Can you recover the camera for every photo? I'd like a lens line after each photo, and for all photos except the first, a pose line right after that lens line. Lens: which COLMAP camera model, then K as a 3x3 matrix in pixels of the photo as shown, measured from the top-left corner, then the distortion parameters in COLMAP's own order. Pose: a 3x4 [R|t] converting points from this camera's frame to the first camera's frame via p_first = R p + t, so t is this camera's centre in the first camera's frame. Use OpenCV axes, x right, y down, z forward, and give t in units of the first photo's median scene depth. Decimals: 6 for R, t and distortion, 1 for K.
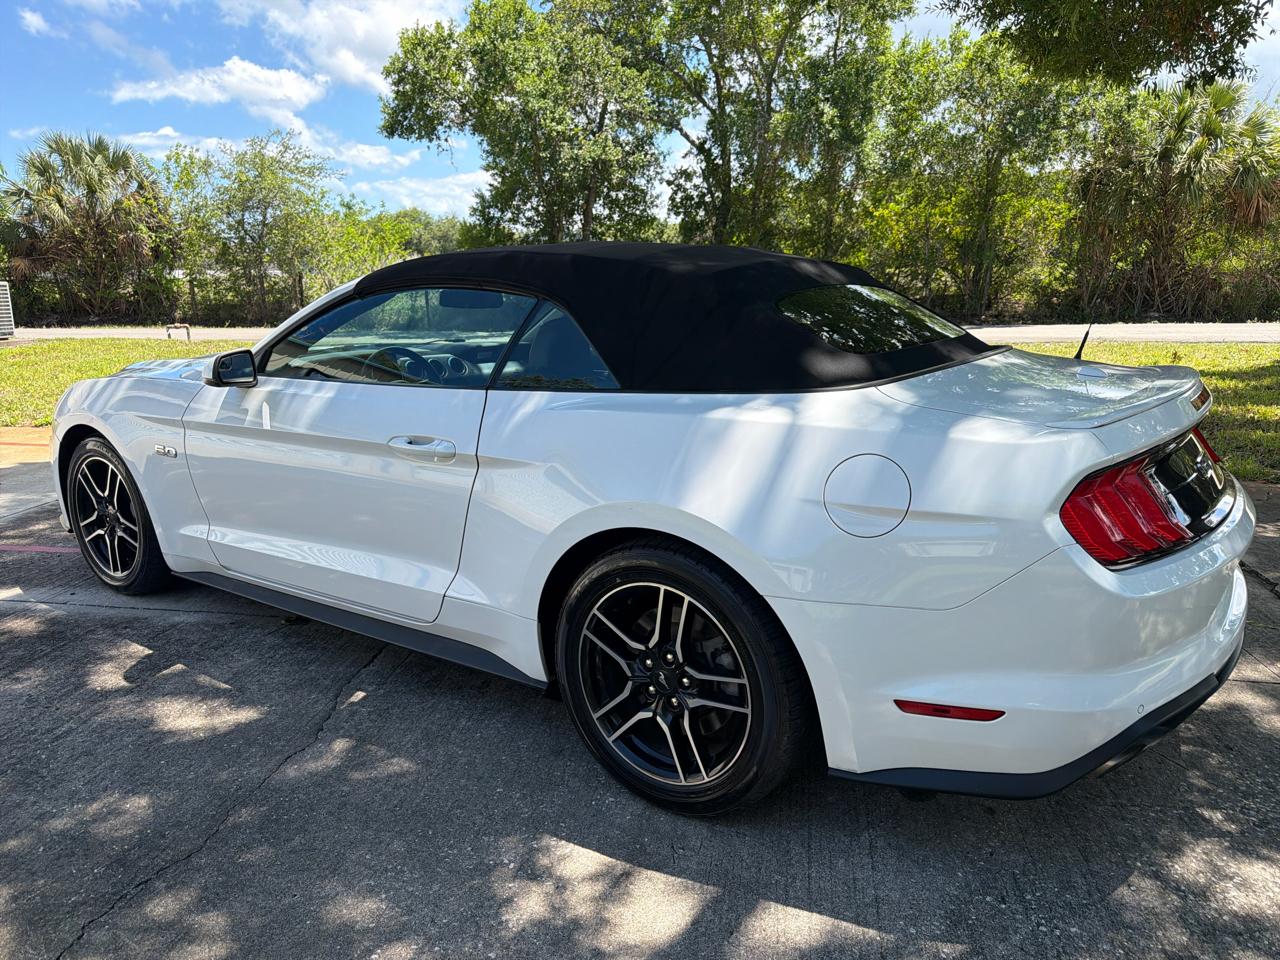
lens RADIAL K [[908.5, 0, 627.6], [0, 908.5, 476.9], [0, 0, 1]] dist [0.019309, -0.025331]
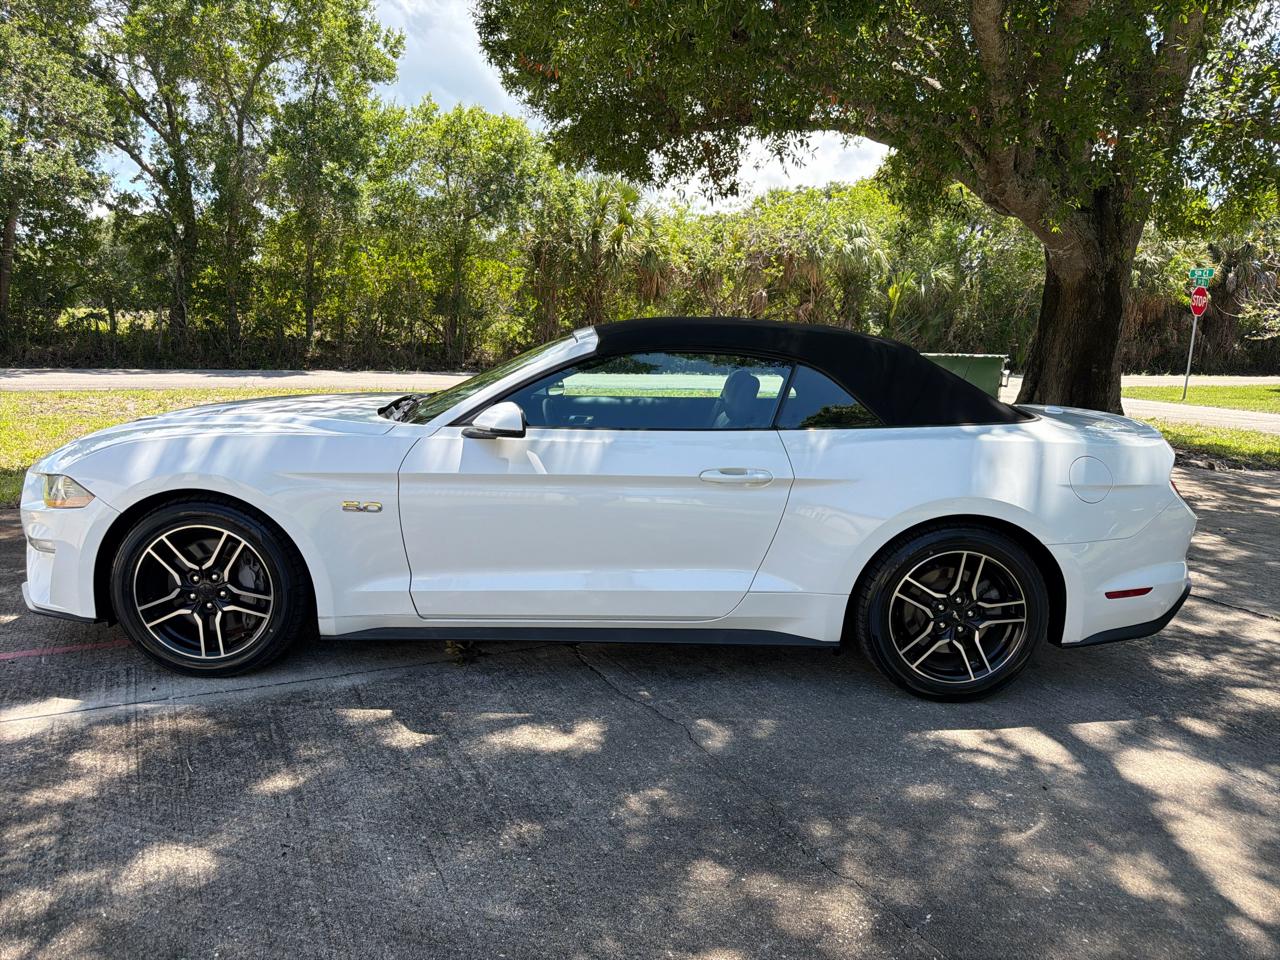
lens RADIAL K [[908.5, 0, 630.1], [0, 908.5, 478.2], [0, 0, 1]] dist [0.019309, -0.025331]
pose [[0.803899, -0.057775, 0.591953, -0.112737], [0.084721, 0.996245, -0.017821, -0.002043], [-0.588701, 0.064477, 0.805775, 0.007059]]
